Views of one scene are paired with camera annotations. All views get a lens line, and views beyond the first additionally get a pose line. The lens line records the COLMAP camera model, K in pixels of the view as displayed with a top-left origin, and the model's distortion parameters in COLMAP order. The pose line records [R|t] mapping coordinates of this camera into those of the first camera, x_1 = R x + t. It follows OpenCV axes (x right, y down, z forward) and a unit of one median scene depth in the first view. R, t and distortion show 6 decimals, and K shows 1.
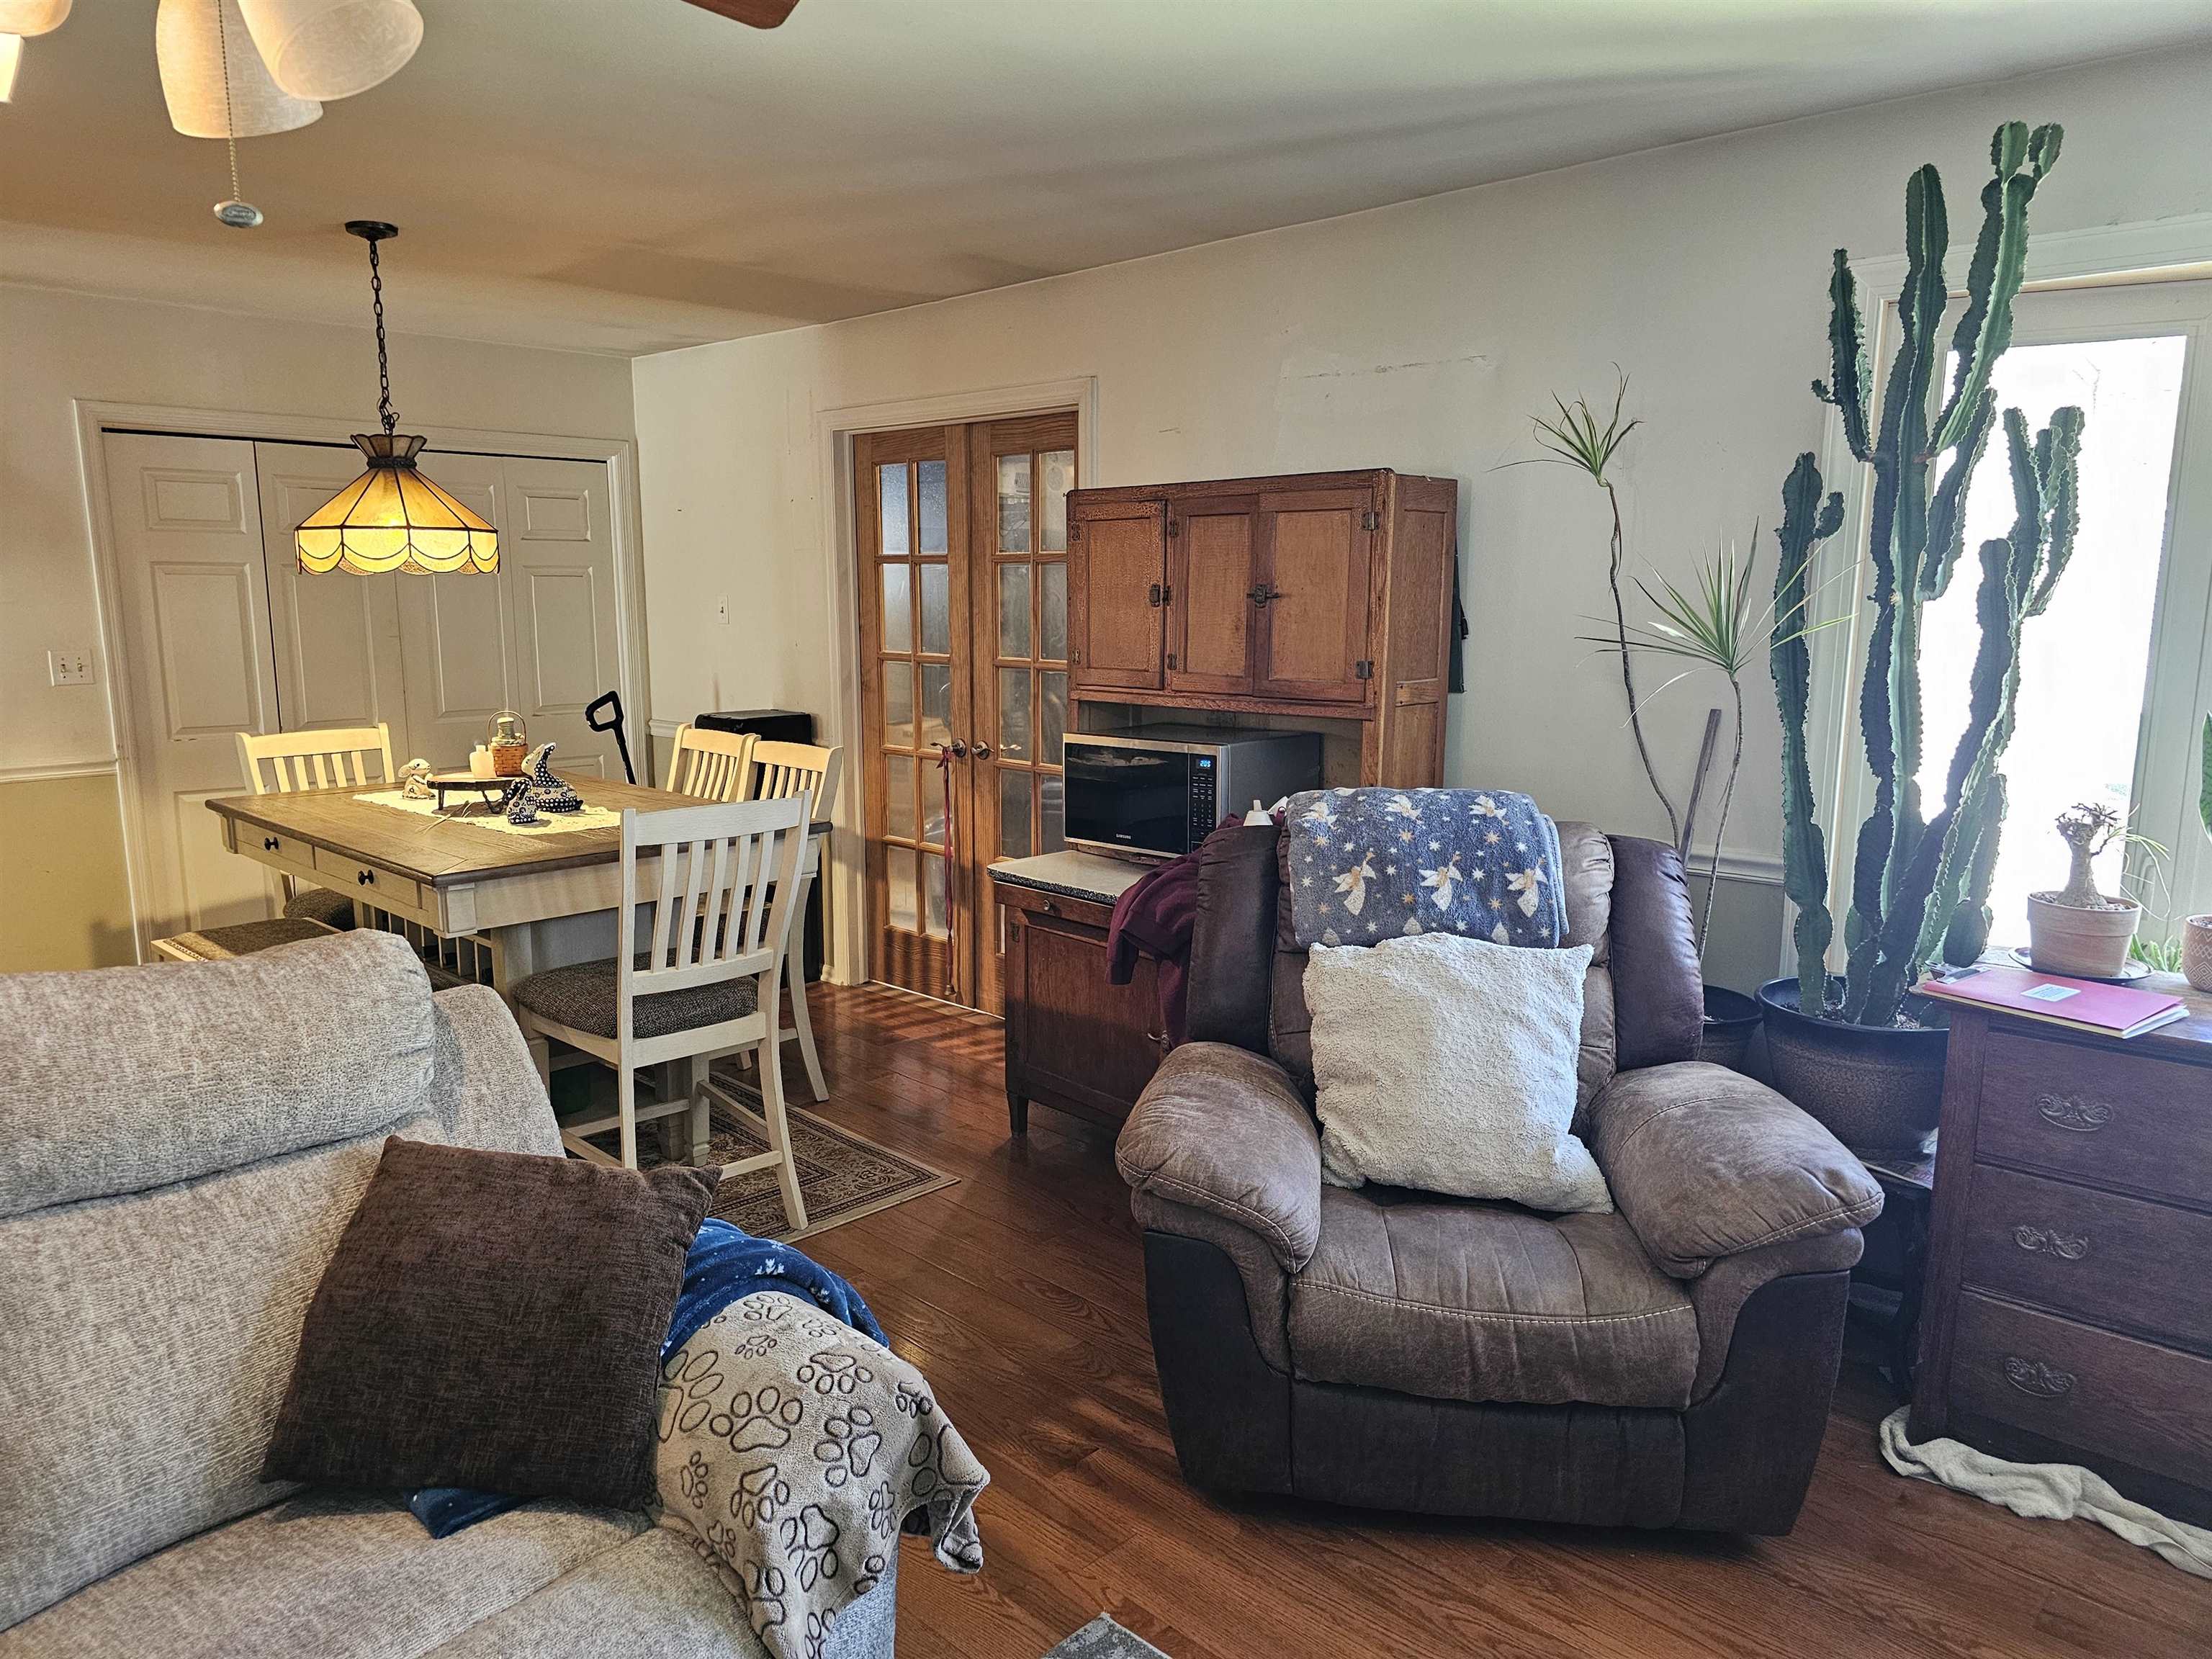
lens RADIAL K [[1488.1, 0, 1089.3], [0, 1488.1, 837.6], [0, 0, 1]] dist [0.060420, -0.053753]
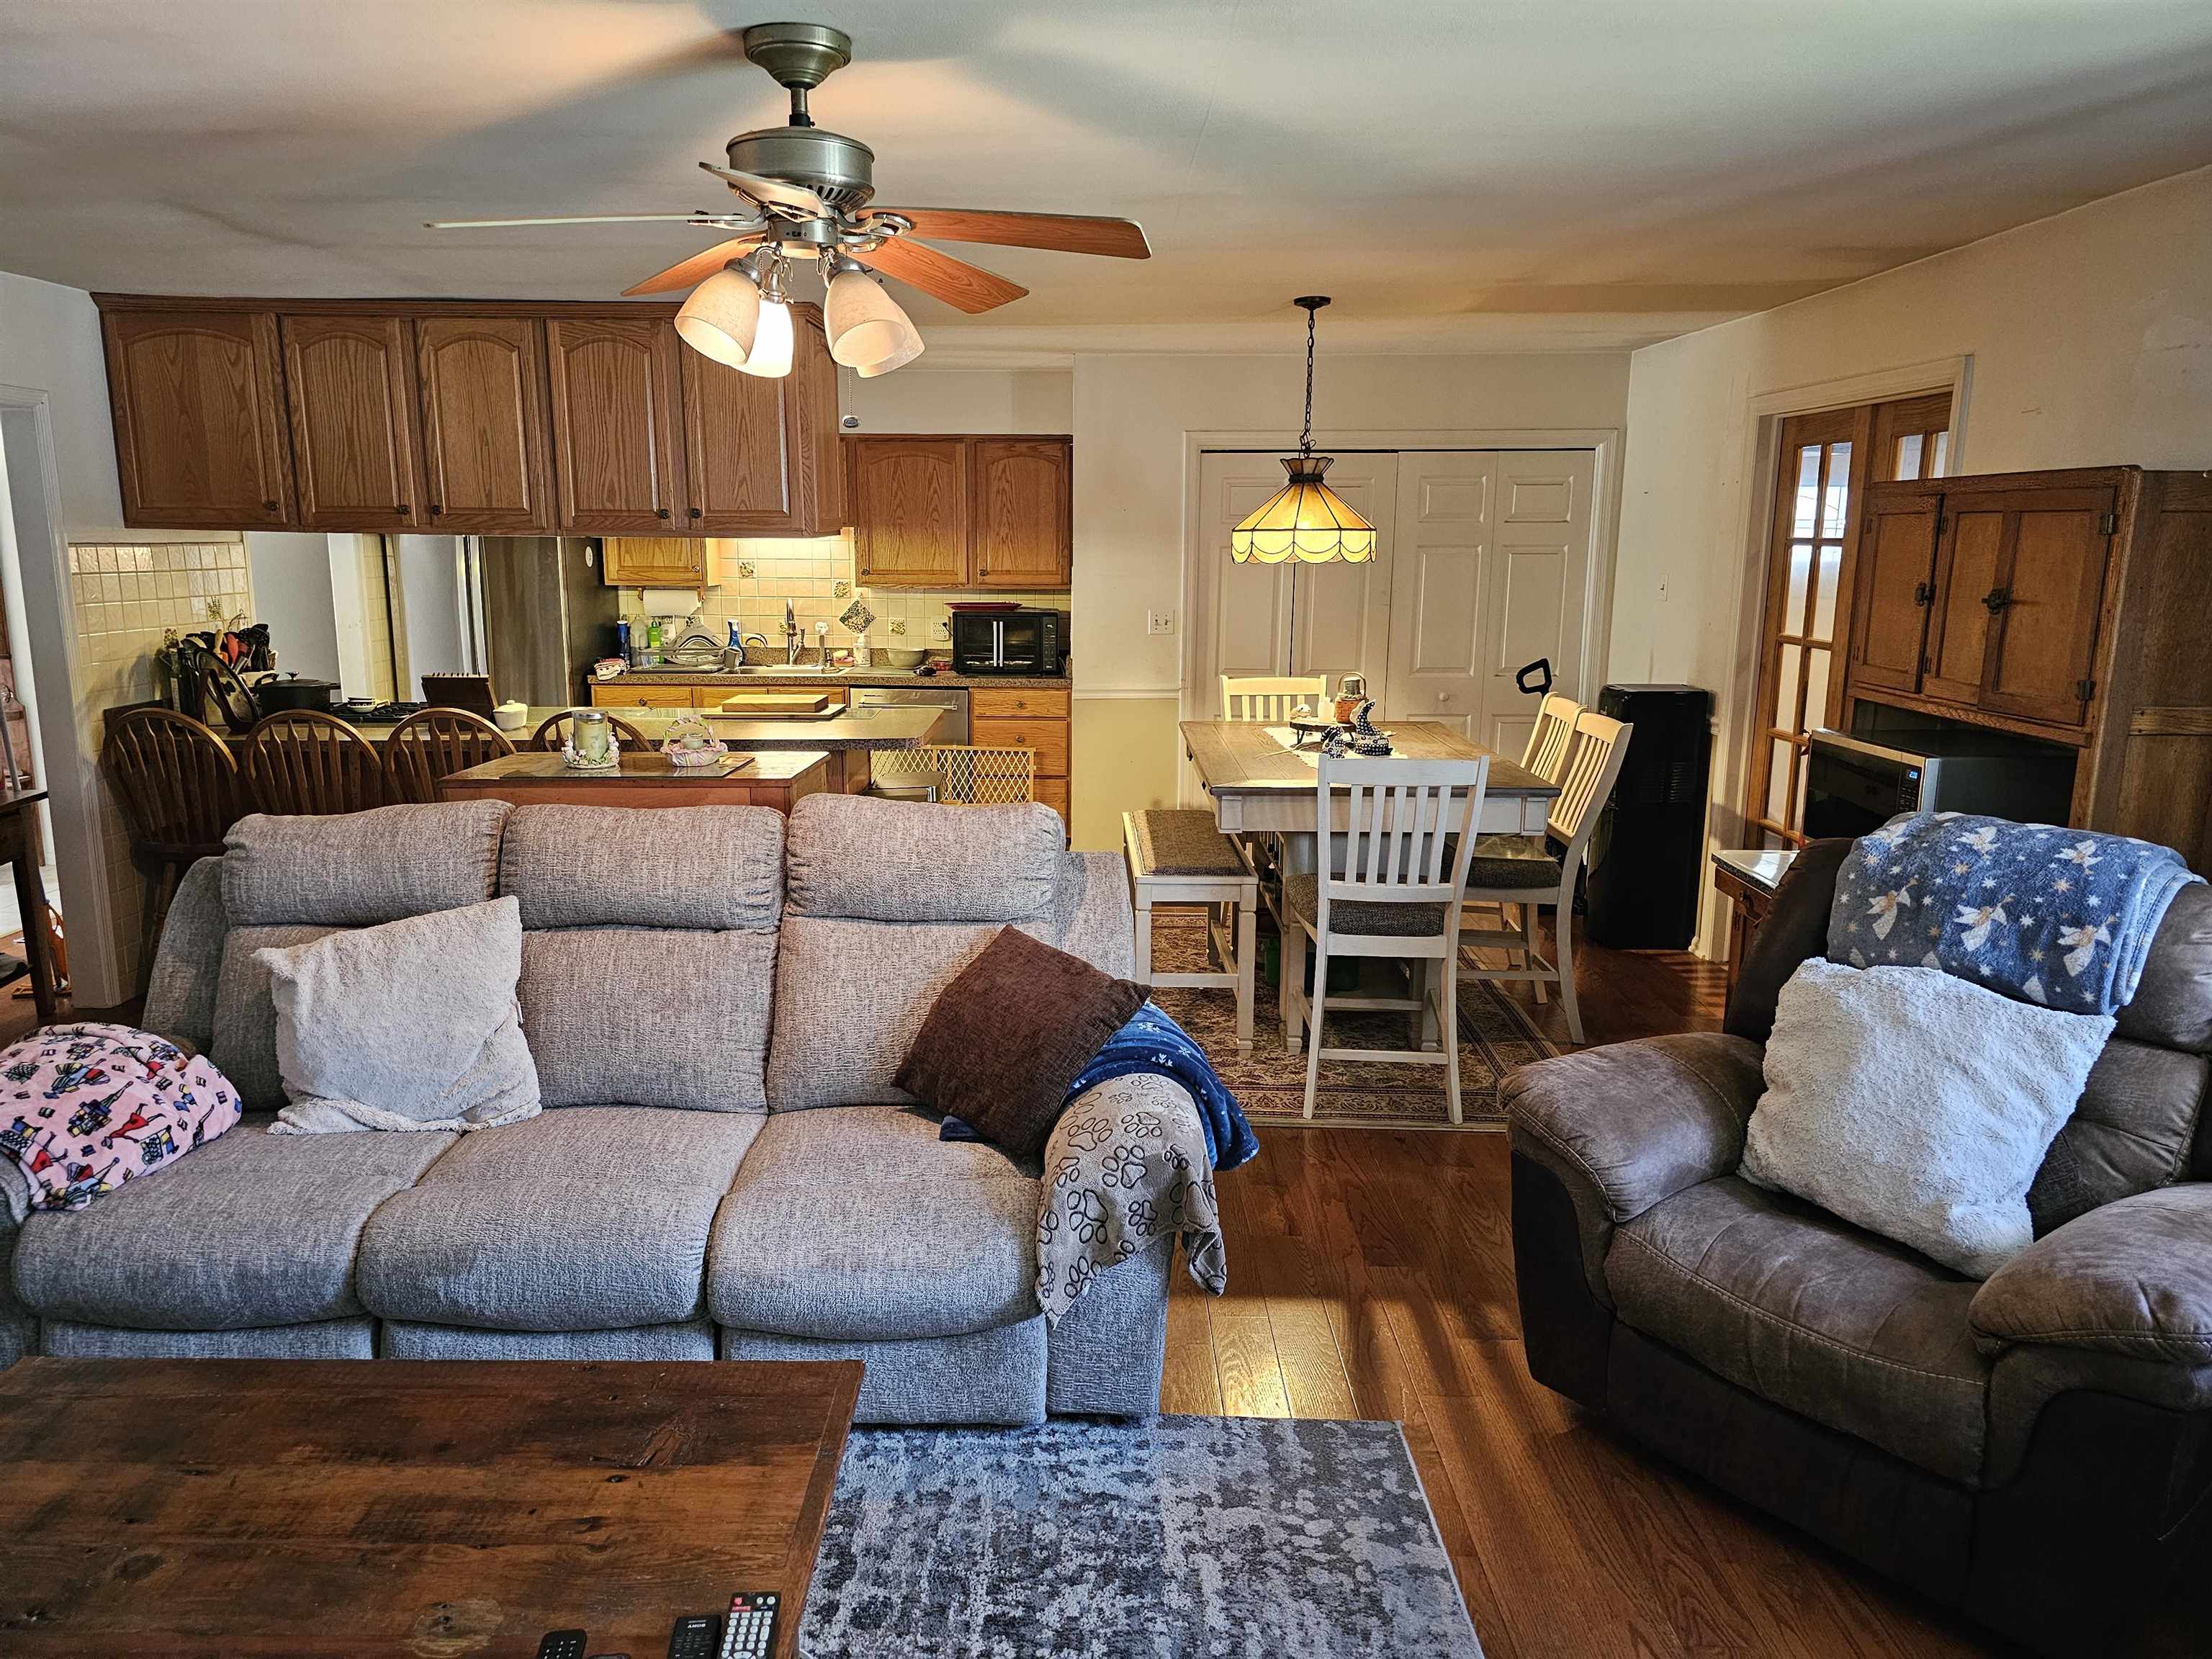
lens RADIAL K [[1498.9, 0, 1070.6], [0, 1498.9, 825.0], [0, 0, 1]] dist [0.070508, -0.070994]
pose [[0.689220, 0.141861, -0.710528, 0.426446], [-0.125847, 0.989178, 0.075423, -0.025455], [0.713539, 0.037435, 0.699615, -0.066032]]
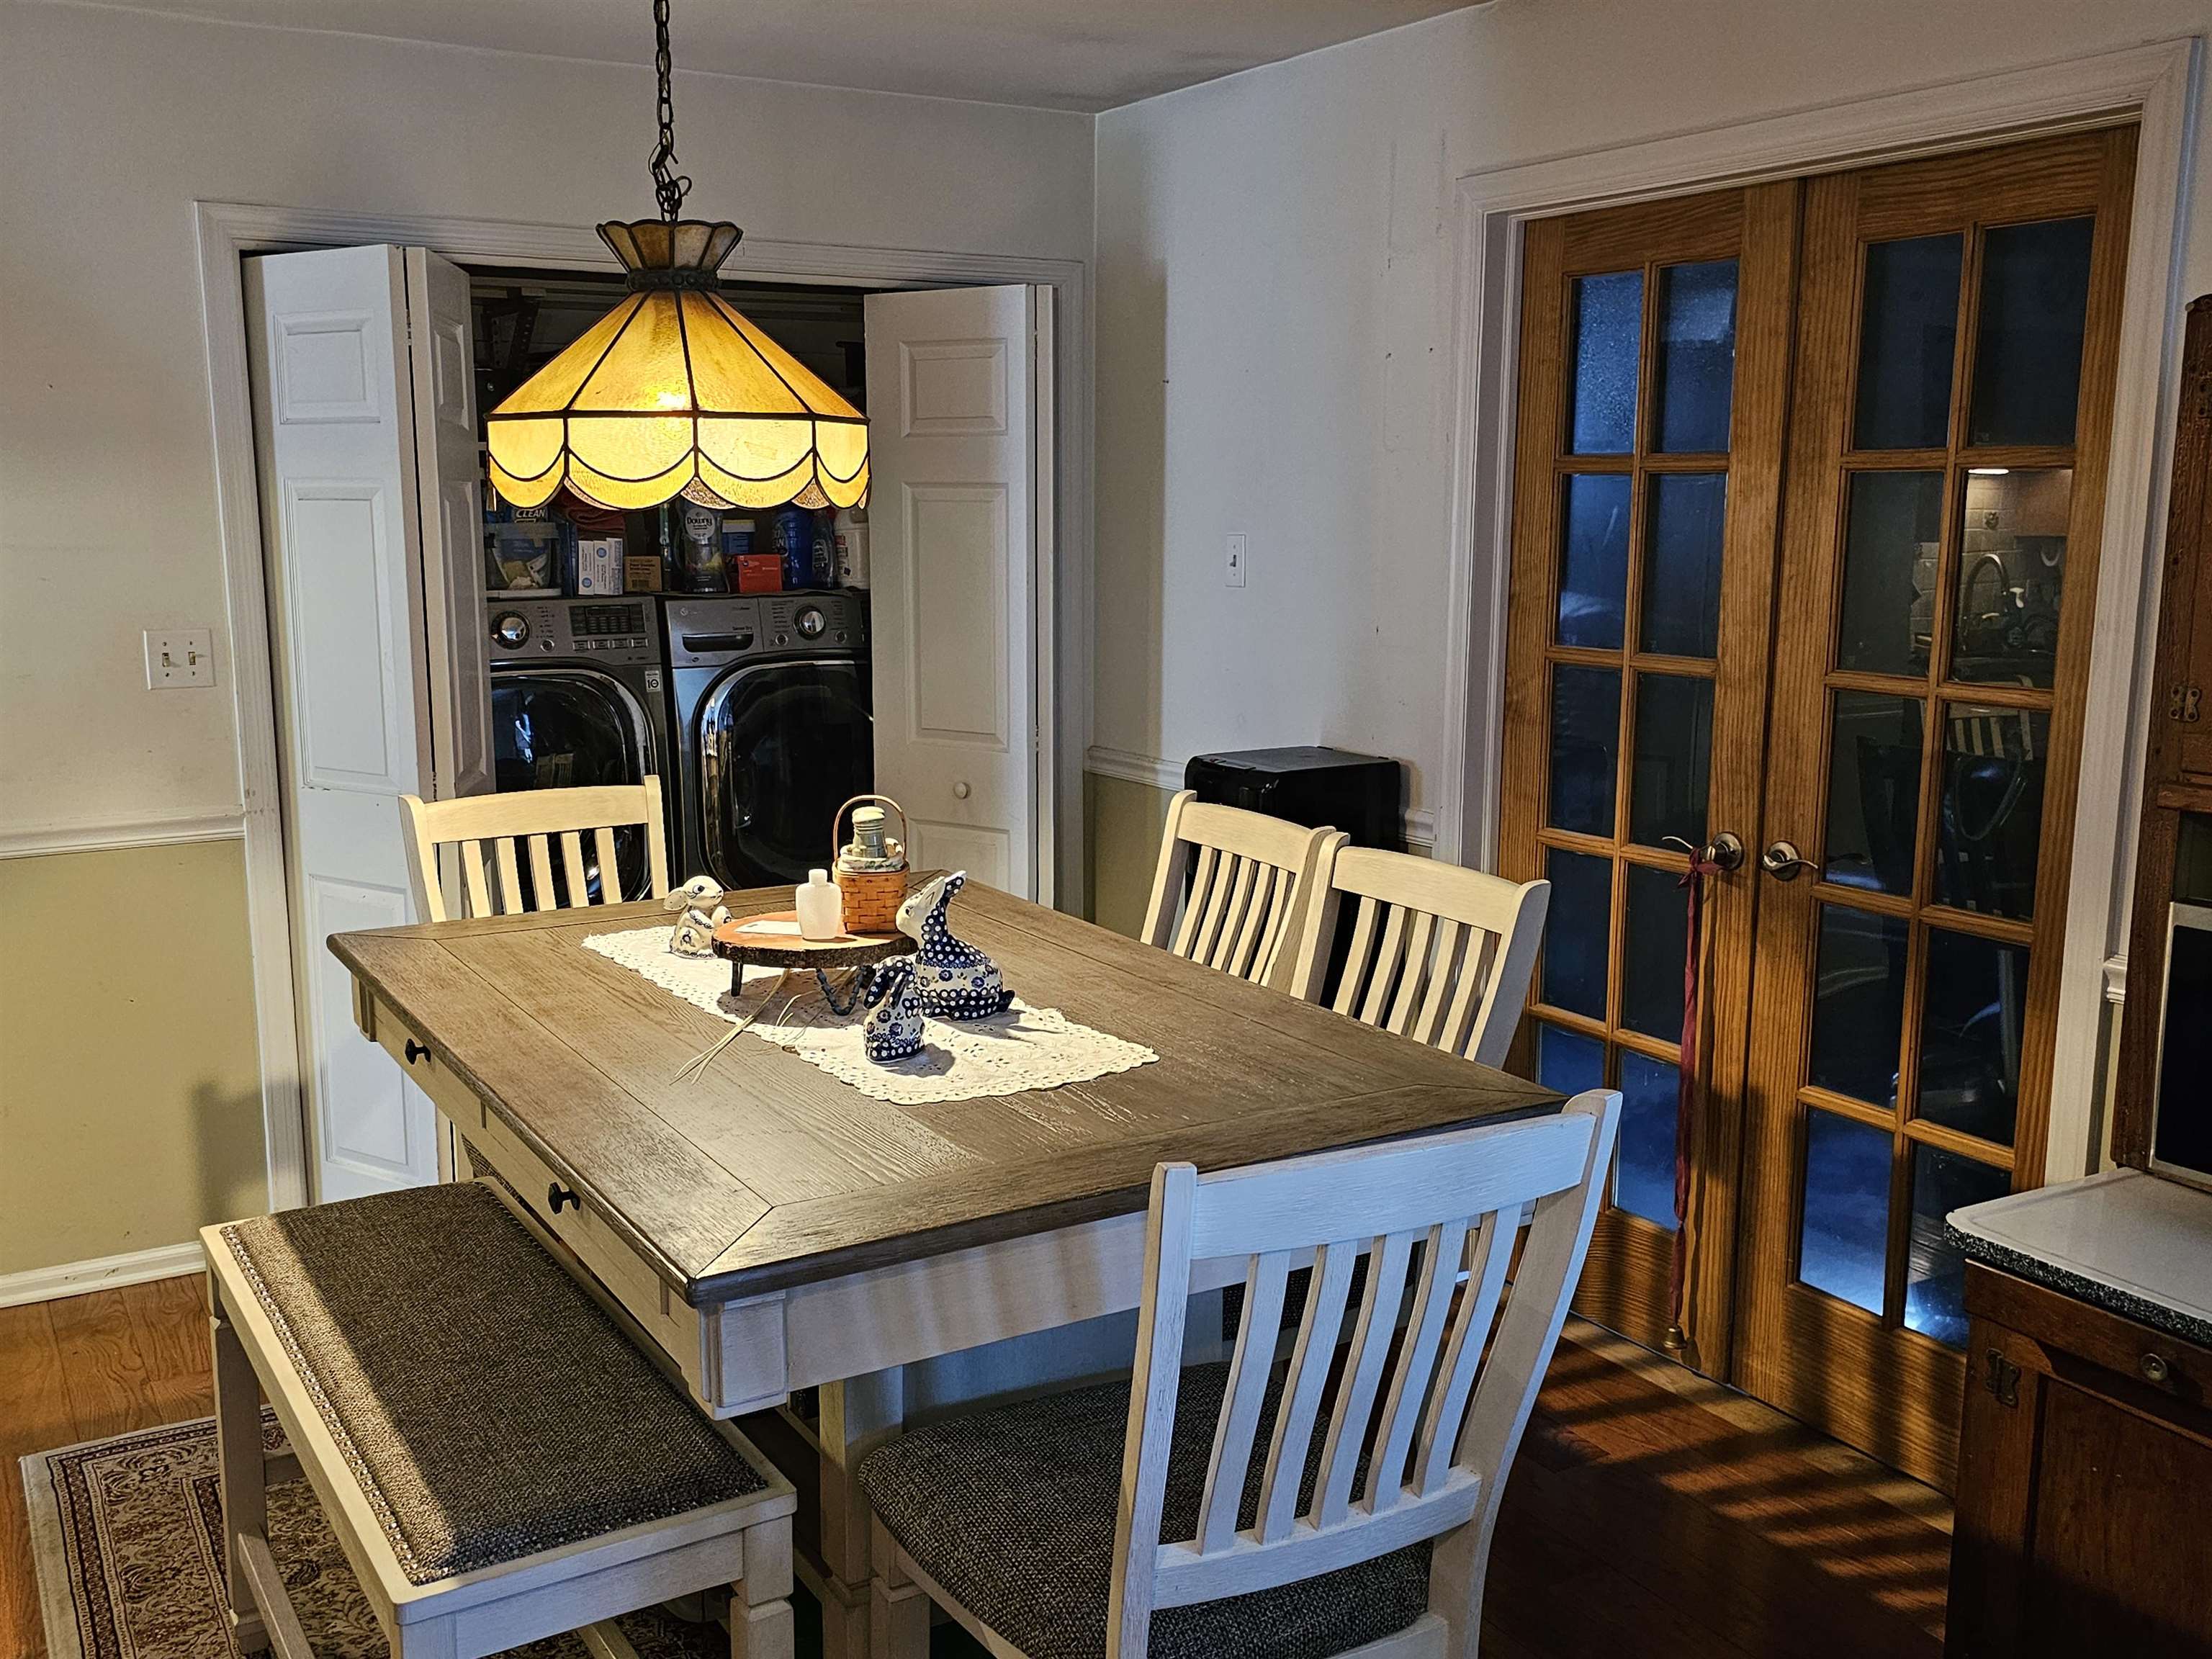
lens RADIAL K [[2034.9, 0, 1106.0], [0, 2034.9, 829.5], [0, 0, 1]] dist [0.097845, -0.190969]
pose [[0.969752, 0.040481, -0.240714, -0.182973], [-0.041361, 0.999143, 0.001401, -0.089478], [0.240565, 0.008598, 0.970595, 0.446225]]
